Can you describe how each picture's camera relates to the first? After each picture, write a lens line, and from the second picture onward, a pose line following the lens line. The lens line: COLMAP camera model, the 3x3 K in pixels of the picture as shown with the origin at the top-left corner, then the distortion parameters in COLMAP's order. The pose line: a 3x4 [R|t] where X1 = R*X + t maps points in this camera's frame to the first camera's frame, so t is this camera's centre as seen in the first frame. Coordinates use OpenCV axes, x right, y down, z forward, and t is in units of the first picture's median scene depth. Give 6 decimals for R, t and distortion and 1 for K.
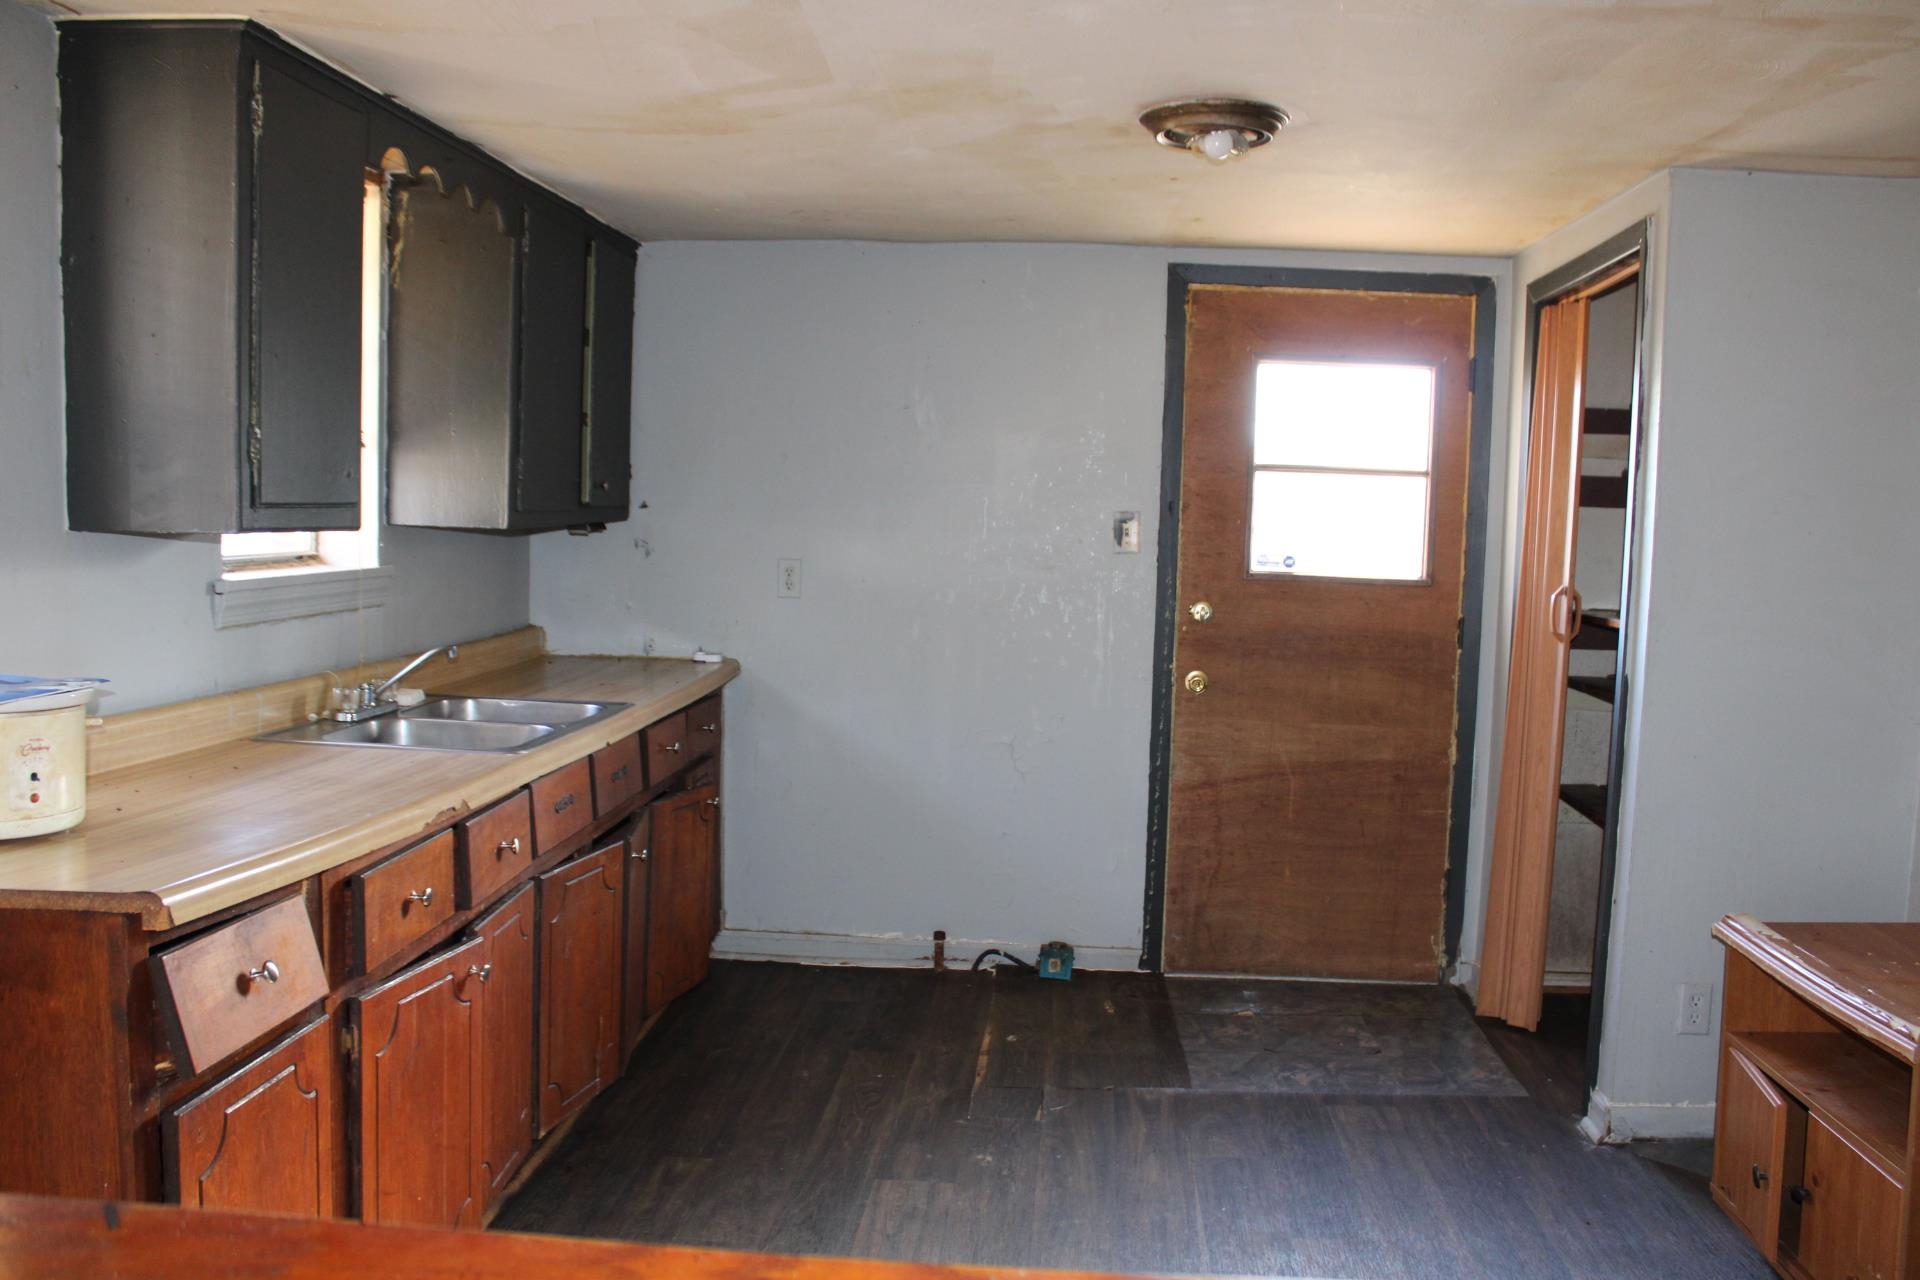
lens RADIAL K [[1597.3, 0, 972.4], [0, 1597.3, 651.4], [0, 0, 1]] dist [-0.159810, 0.132077]
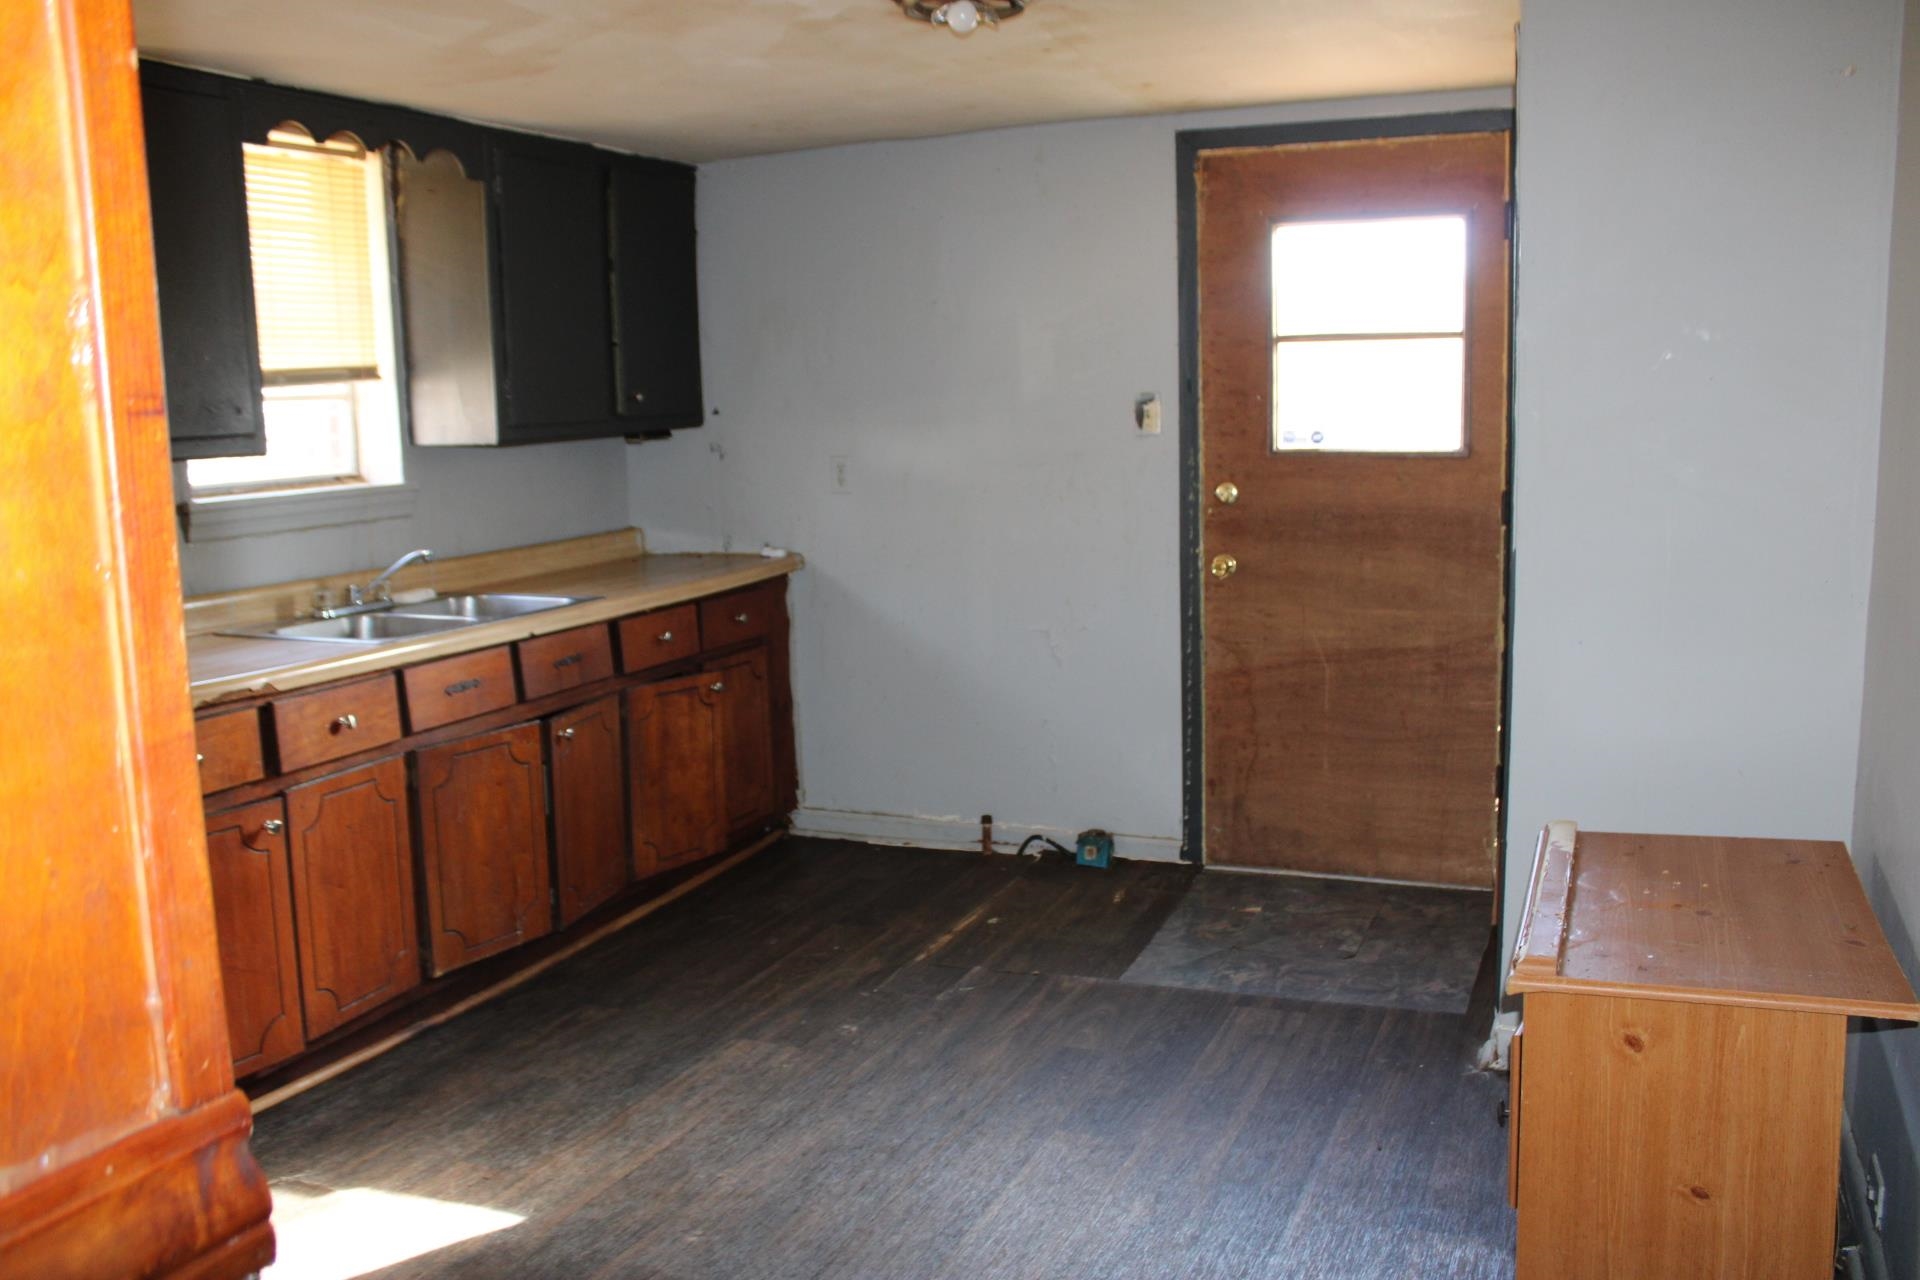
lens RADIAL K [[1597.3, 0, 956.7], [0, 1597.3, 649.8], [0, 0, 1]] dist [-0.159810, 0.132077]
pose [[0.942635, -0.002966, -0.333813, 0.311357], [0.025484, 0.997682, 0.063096, 0.004861], [0.332852, -0.067983, 0.940525, 0.037694]]
